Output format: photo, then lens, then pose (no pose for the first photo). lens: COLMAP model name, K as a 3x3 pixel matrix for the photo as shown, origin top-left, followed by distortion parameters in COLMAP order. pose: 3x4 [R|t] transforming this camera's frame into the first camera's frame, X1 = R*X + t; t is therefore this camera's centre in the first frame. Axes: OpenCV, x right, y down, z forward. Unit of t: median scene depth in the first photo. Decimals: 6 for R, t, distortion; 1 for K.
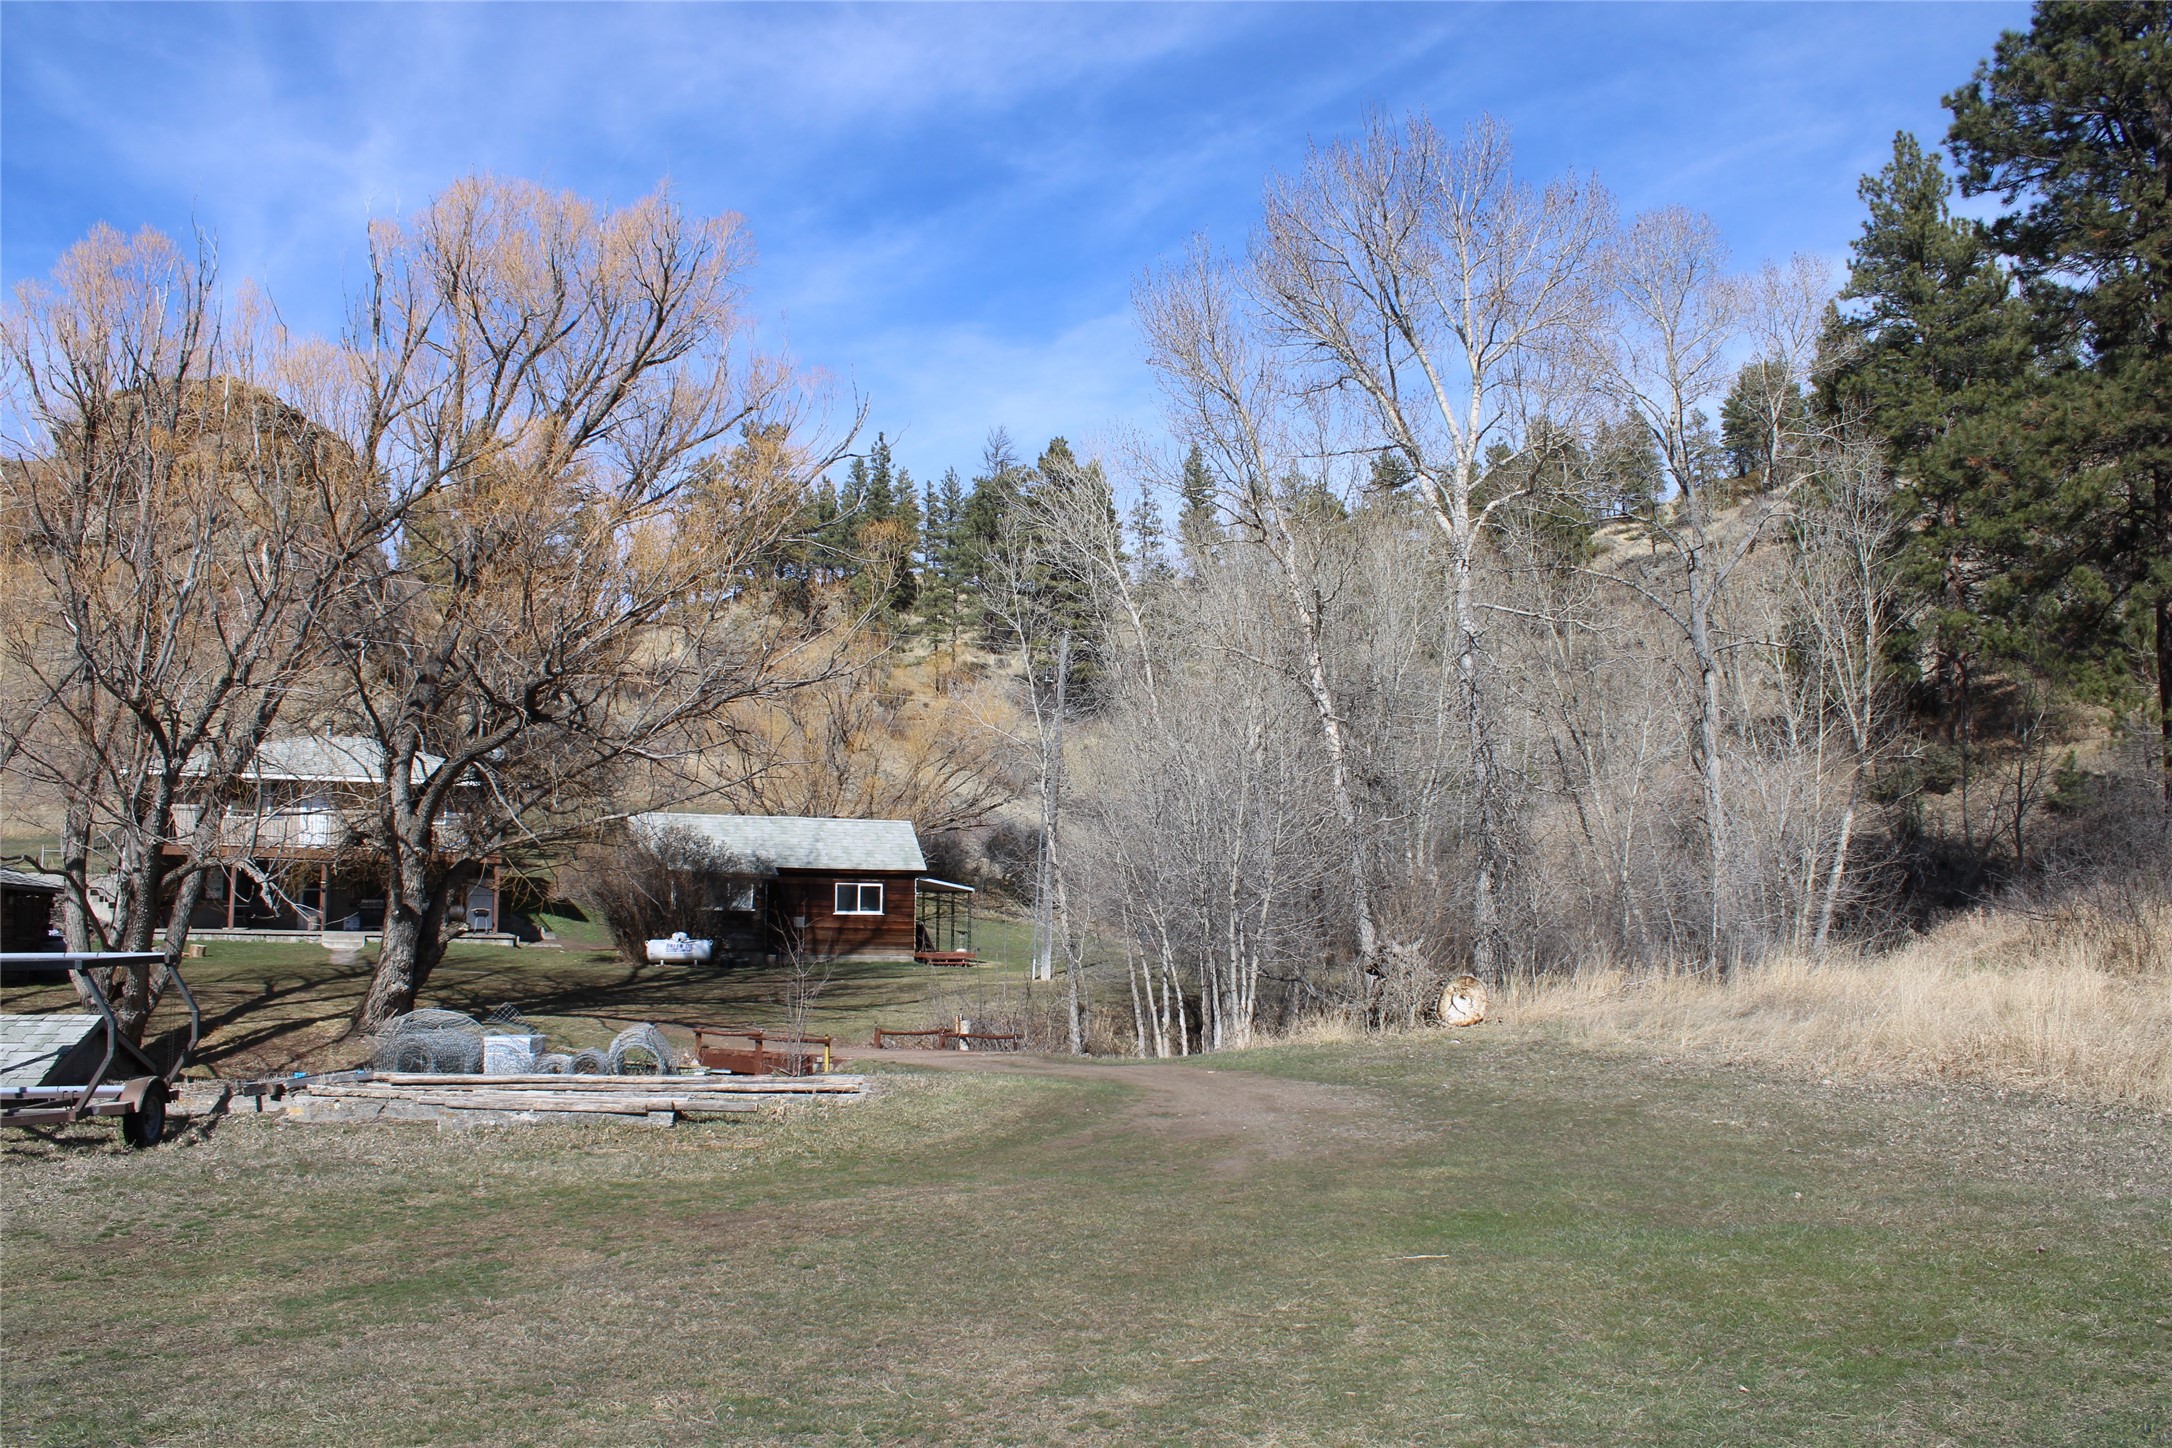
lens RADIAL K [[1838.6, 0, 1104.0], [0, 1838.6, 678.0], [0, 0, 1]] dist [-0.136082, 0.097703]
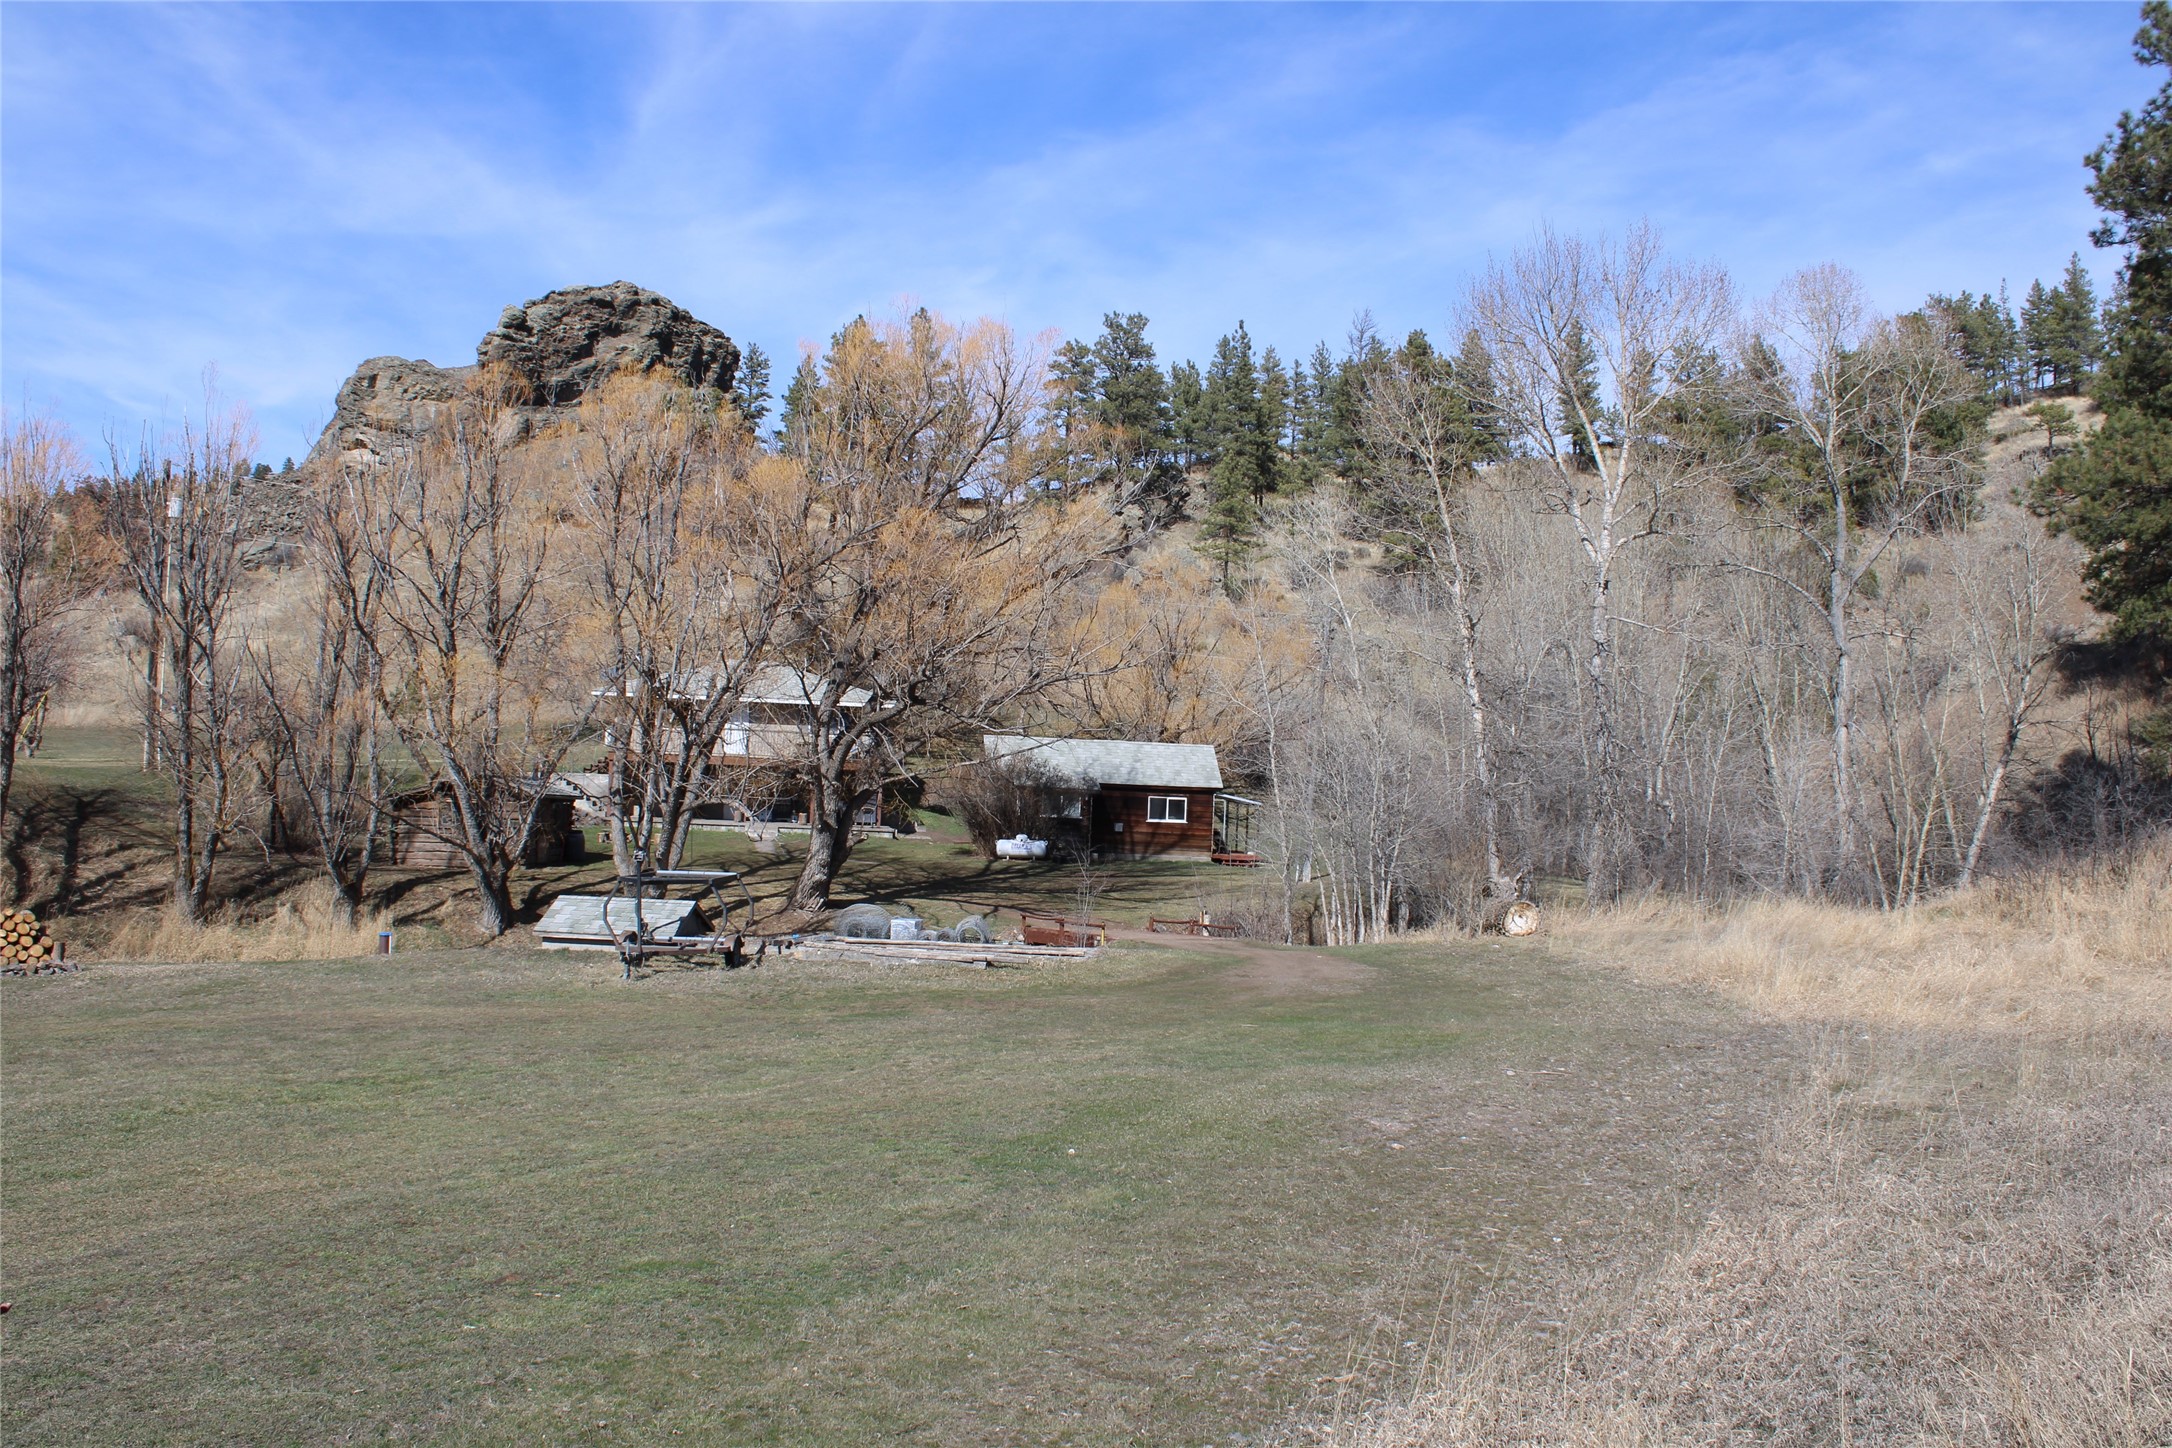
lens RADIAL K [[1973.6, 0, 1086.8], [0, 1973.6, 716.9], [0, 0, 1]] dist [-0.127428, 0.006537]
pose [[0.977569, 0.025242, -0.209097, 0.111408], [-0.005787, 0.995637, 0.093137, -0.081243], [0.210536, -0.089837, 0.973449, -0.373206]]
